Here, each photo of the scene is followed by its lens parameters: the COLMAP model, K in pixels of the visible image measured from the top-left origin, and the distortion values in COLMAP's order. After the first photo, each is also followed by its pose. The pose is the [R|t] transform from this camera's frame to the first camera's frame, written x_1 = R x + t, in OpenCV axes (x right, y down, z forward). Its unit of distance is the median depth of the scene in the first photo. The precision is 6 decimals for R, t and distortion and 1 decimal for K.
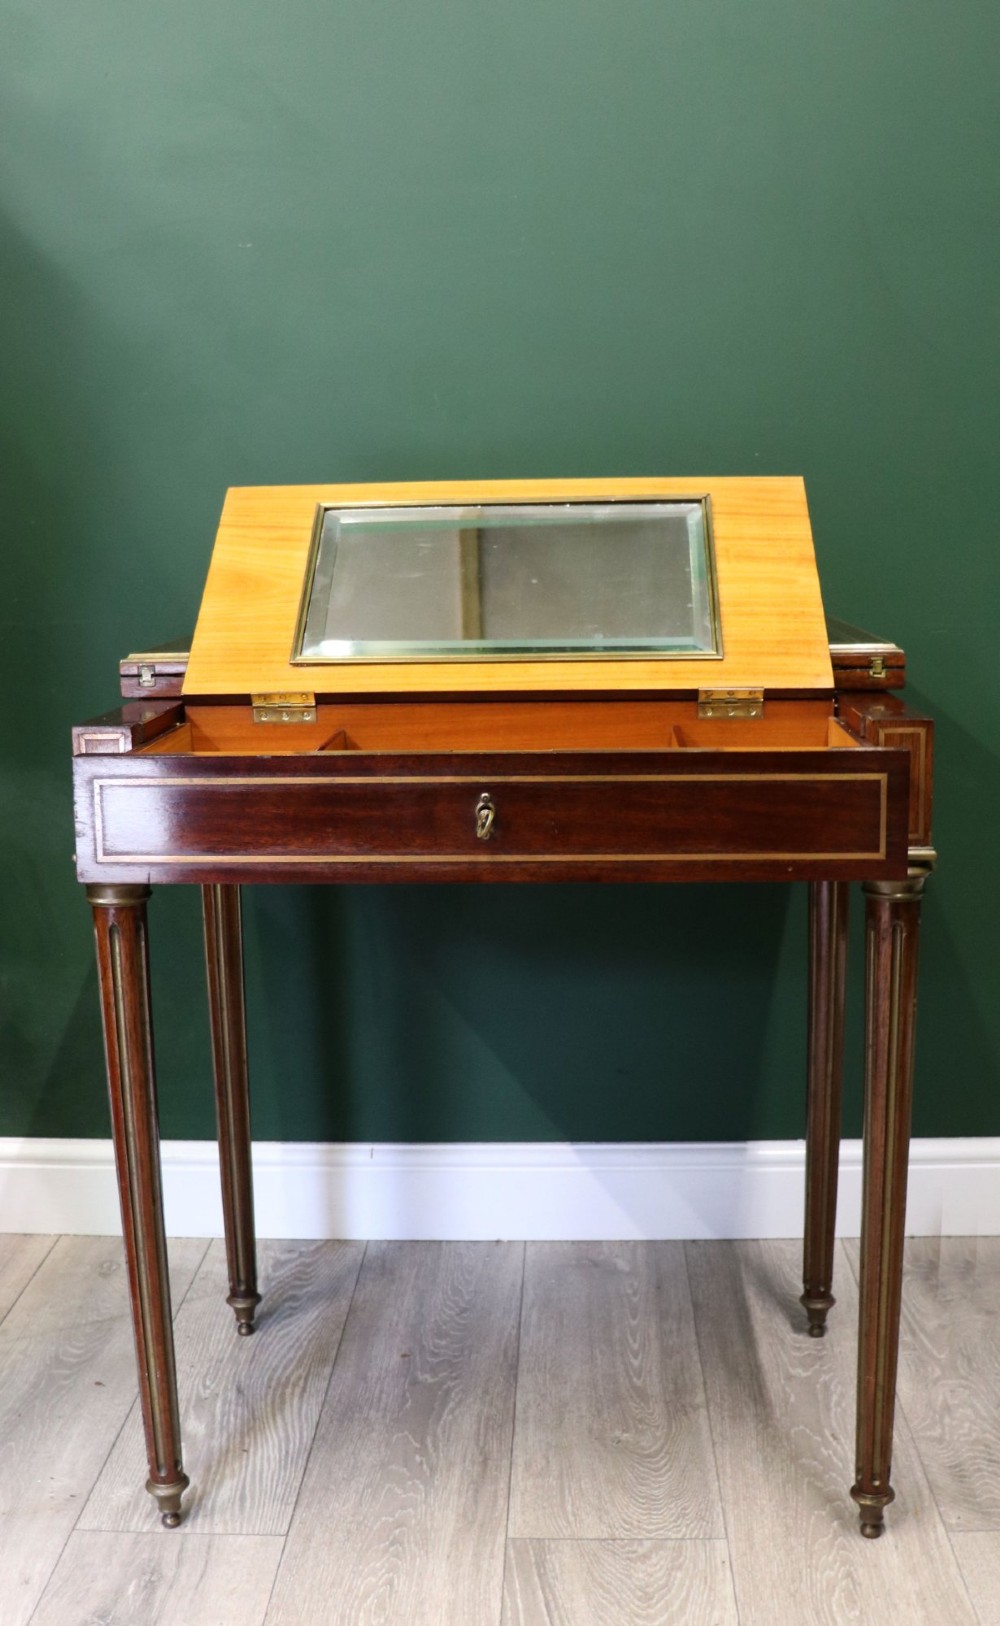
lens RADIAL K [[1690.2, 0, 504.1], [0, 1690.2, 797.0], [0, 0, 1]] dist [-0.188979, 0.146230]
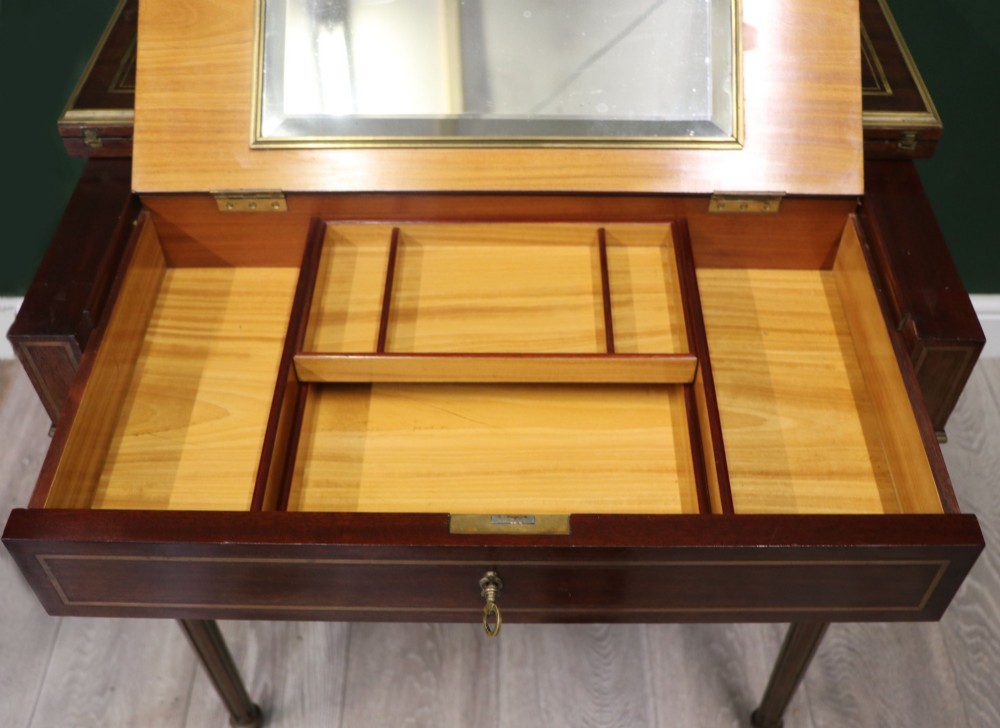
lens RADIAL K [[1052.9, 0, 504.4], [0, 1052.9, 377.0], [0, 0, 1]] dist [-0.157352, 0.208135]
pose [[0.999182, -0.022244, 0.033774, -0.014516], [-0.003837, 0.779227, 0.626730, -0.301428], [-0.040258, -0.626347, 0.778504, 0.463803]]
